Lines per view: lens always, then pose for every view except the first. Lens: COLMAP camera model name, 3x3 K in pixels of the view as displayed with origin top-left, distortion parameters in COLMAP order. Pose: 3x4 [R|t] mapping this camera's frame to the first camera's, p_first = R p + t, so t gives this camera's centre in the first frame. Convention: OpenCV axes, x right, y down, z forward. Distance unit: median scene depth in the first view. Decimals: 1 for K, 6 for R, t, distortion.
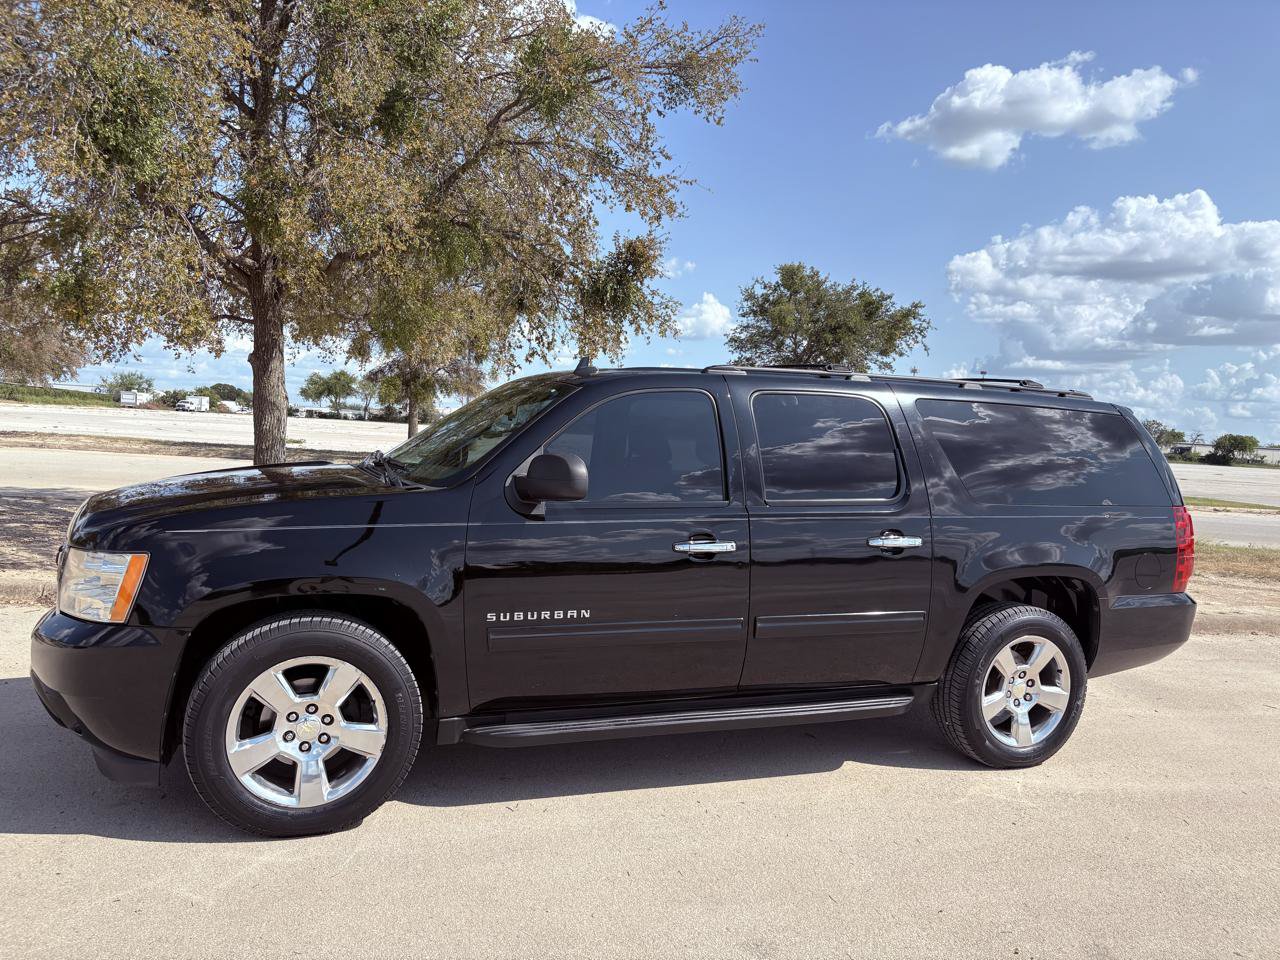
lens RADIAL K [[978.5, 0, 643.5], [0, 978.5, 479.2], [0, 0, 1]] dist [0.036029, -0.042851]
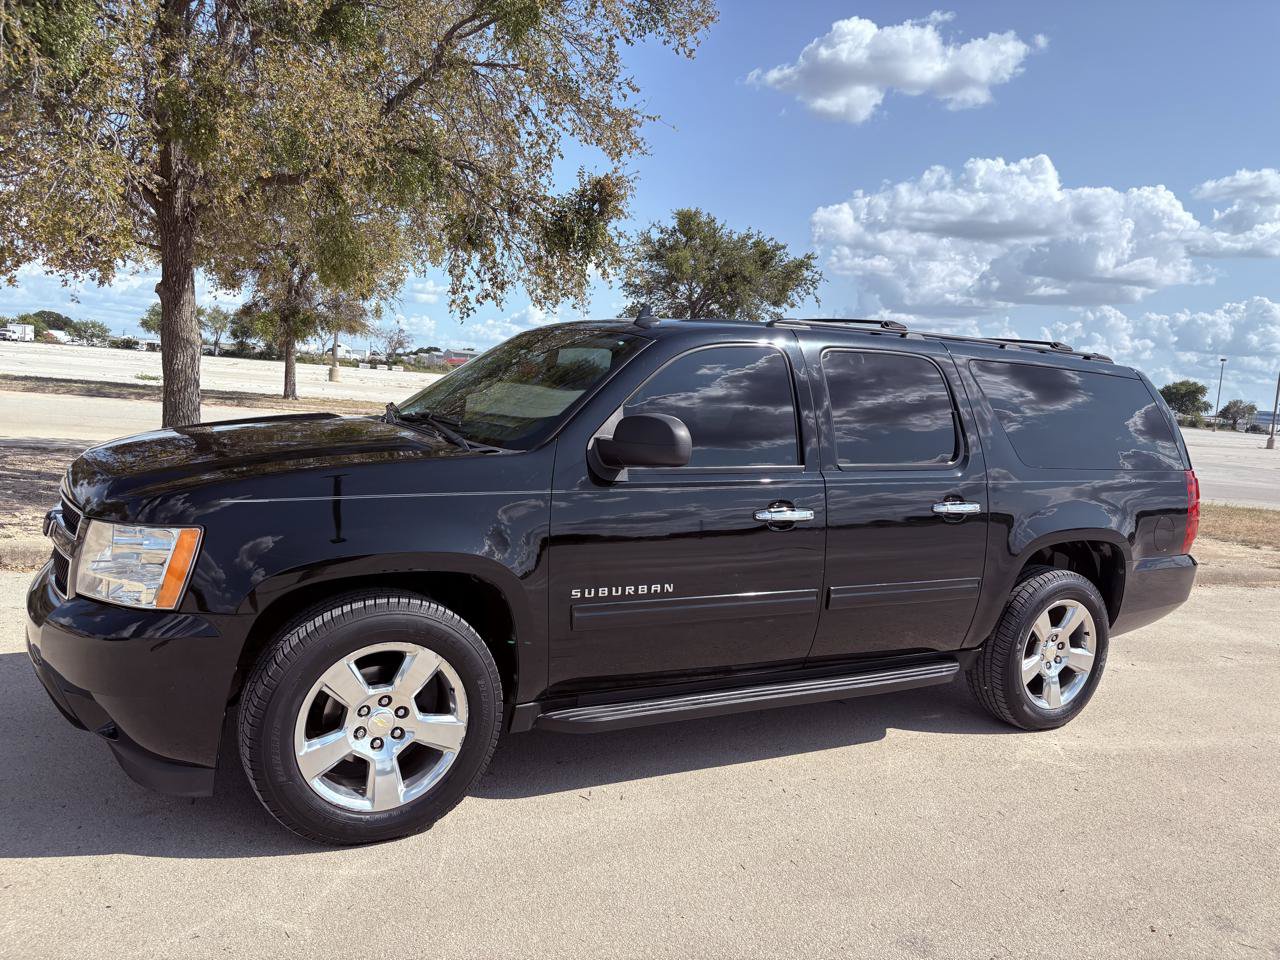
lens RADIAL K [[978.5, 0, 653.2], [0, 978.5, 482.9], [0, 0, 1]] dist [0.036029, -0.042851]
pose [[0.989186, 0.005612, 0.146559, -0.155129], [-0.014440, 0.998139, 0.059238, -0.011846], [-0.145954, -0.060714, 0.987427, 0.071196]]
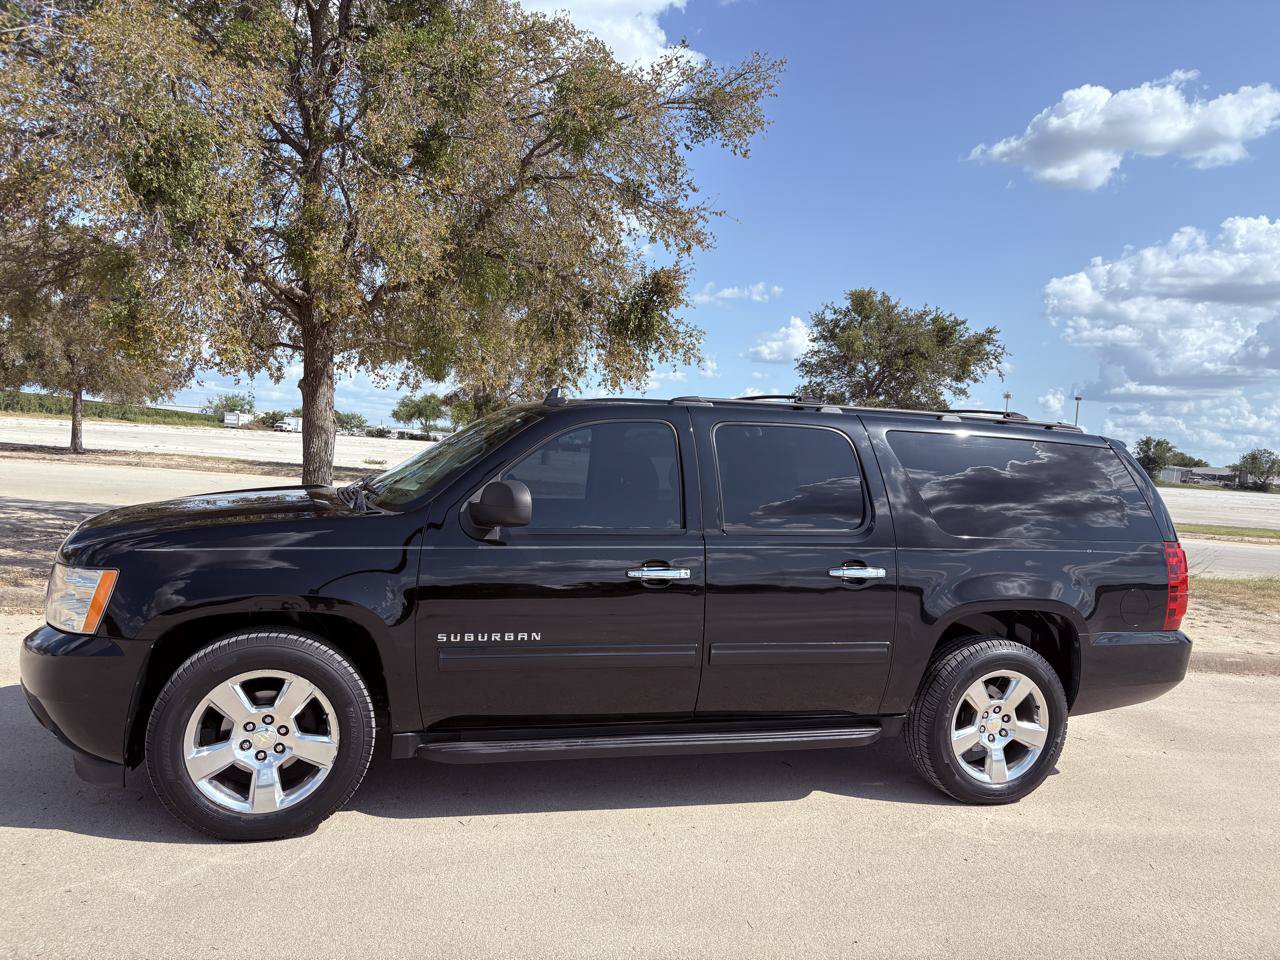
lens RADIAL K [[978.5, 0, 647.0], [0, 978.5, 478.1], [0, 0, 1]] dist [0.036029, -0.042851]
pose [[0.996447, 0.012273, -0.083326, 0.104640], [-0.014362, 0.999596, -0.024521, -0.004484], [0.082992, 0.025630, 0.996221, -0.019354]]
